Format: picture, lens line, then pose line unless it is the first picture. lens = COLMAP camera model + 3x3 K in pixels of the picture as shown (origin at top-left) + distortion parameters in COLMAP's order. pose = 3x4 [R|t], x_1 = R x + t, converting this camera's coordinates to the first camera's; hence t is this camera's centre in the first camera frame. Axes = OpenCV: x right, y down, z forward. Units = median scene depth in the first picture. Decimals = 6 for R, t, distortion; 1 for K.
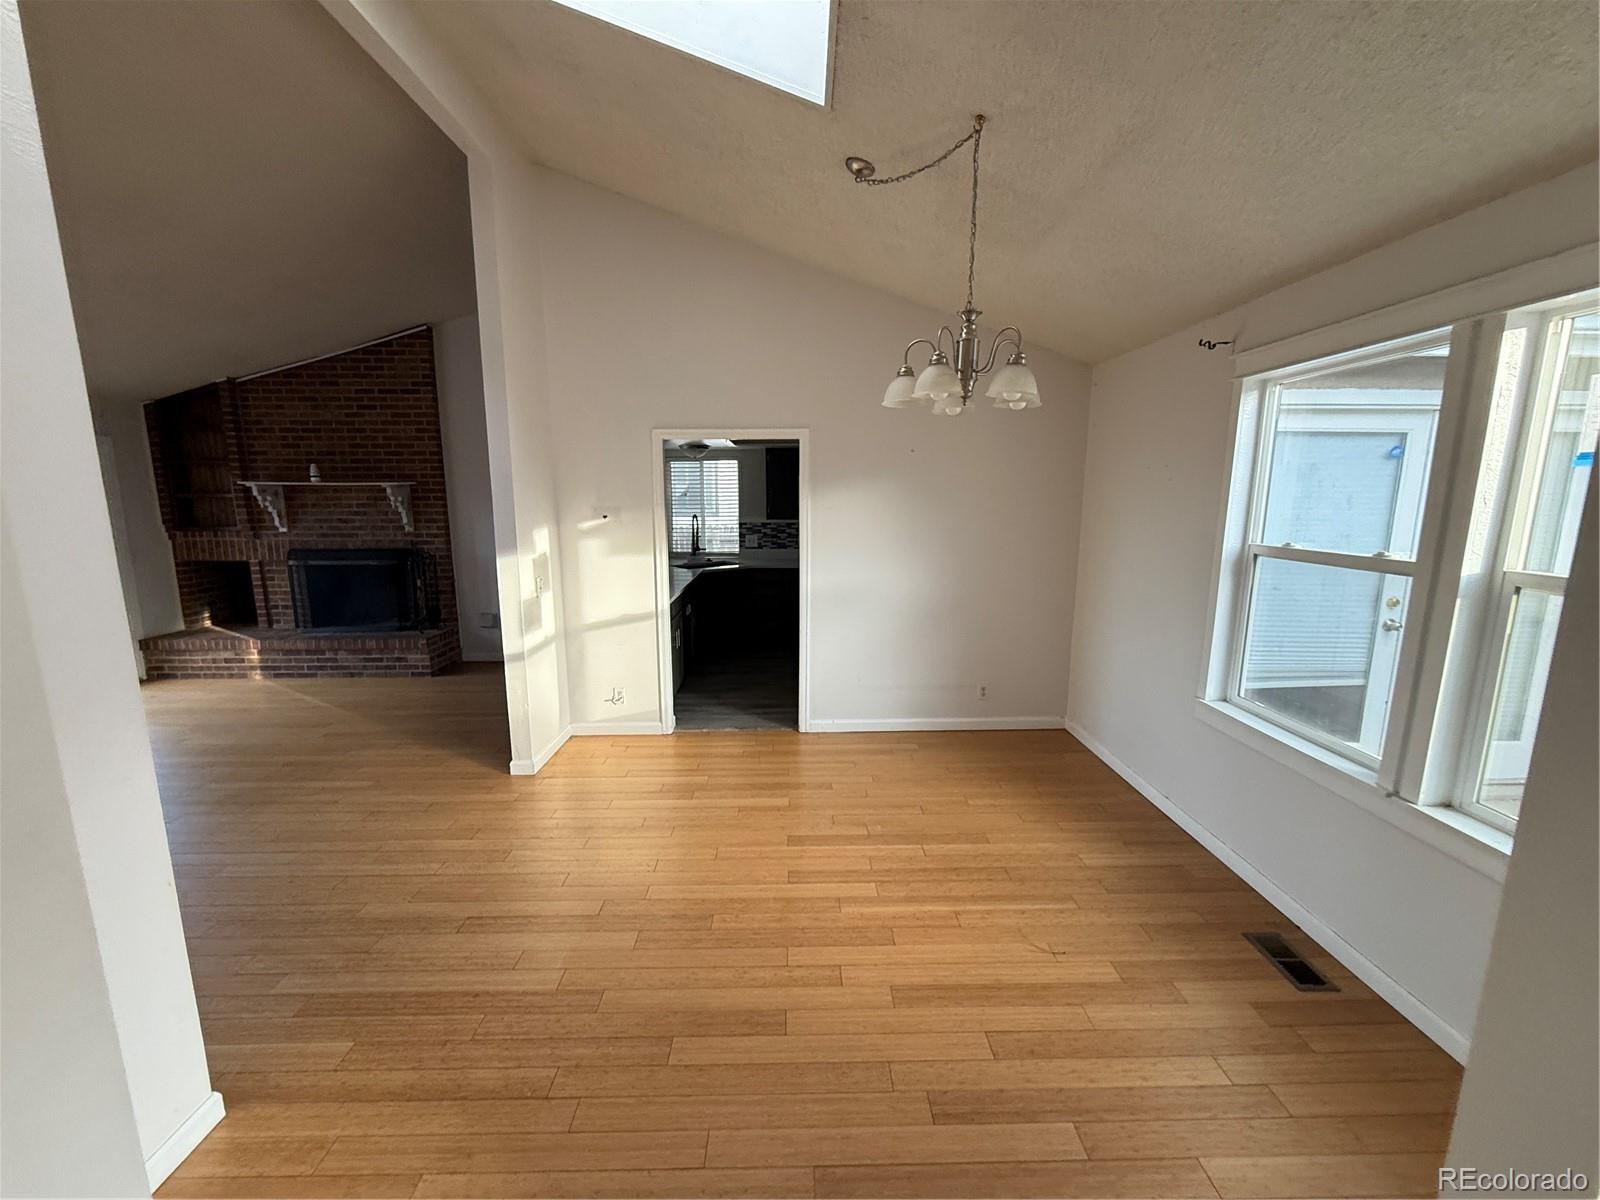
lens RADIAL K [[637.8, 0, 798.5], [0, 637.8, 595.9], [0, 0, 1]] dist [0.002912, -0.000338]
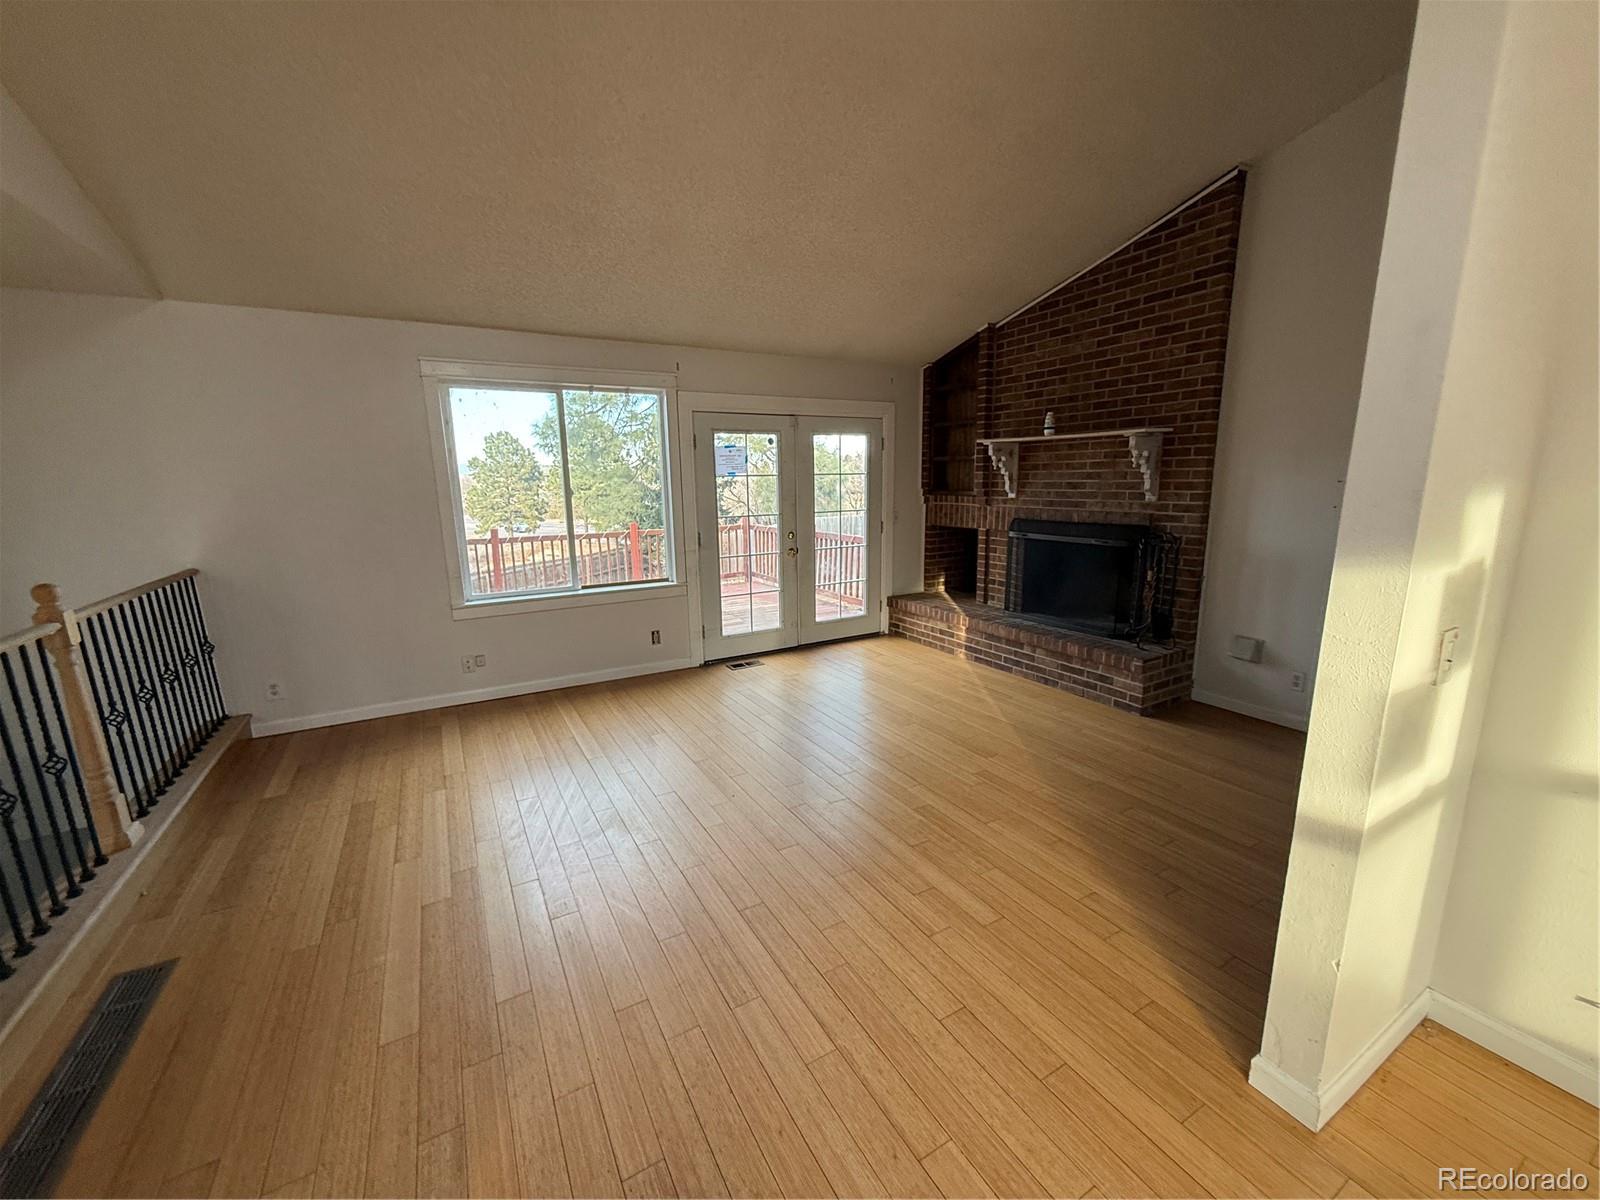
lens RADIAL K [[637.8, 0, 801.5], [0, 637.8, 603.2], [0, 0, 1]] dist [0.002912, -0.000338]
pose [[0.487865, 0.163786, -0.857416, -0.182497], [-0.122617, 0.985359, 0.118458, -0.027489], [0.864264, 0.047342, 0.500805, 0.332890]]
